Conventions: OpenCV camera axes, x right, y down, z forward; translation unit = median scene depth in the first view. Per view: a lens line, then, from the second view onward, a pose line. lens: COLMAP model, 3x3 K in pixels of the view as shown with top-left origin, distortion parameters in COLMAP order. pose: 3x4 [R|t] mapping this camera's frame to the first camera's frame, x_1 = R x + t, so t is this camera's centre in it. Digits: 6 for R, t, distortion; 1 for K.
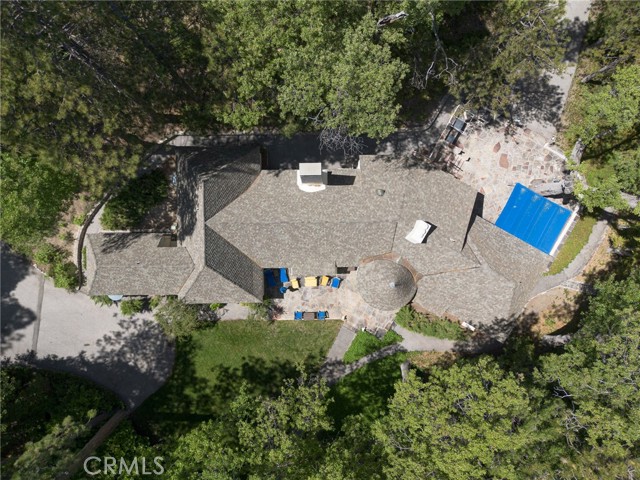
lens RADIAL K [[452.1, 0, 321.2], [0, 452.1, 236.9], [0, 0, 1]] dist [0.033466, -0.007471]
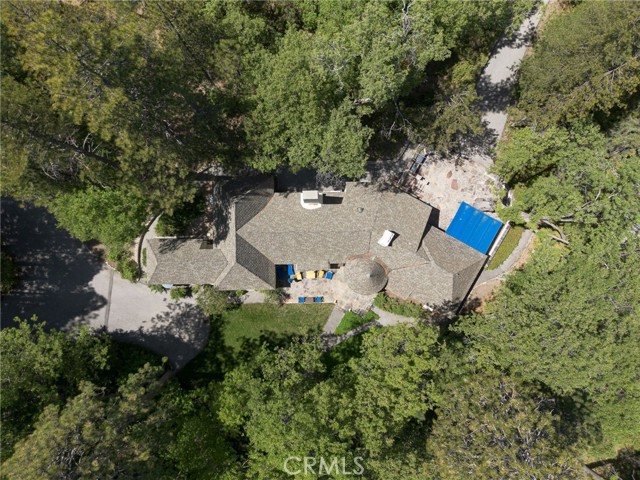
lens RADIAL K [[452.1, 0, 320.2], [0, 452.1, 242.9], [0, 0, 1]] dist [0.033466, -0.007471]
pose [[0.999982, -0.000833, -0.005881, 0.014126], [0.000885, 0.999959, 0.008969, -0.008201], [0.005873, -0.008974, 0.999942, -0.366500]]
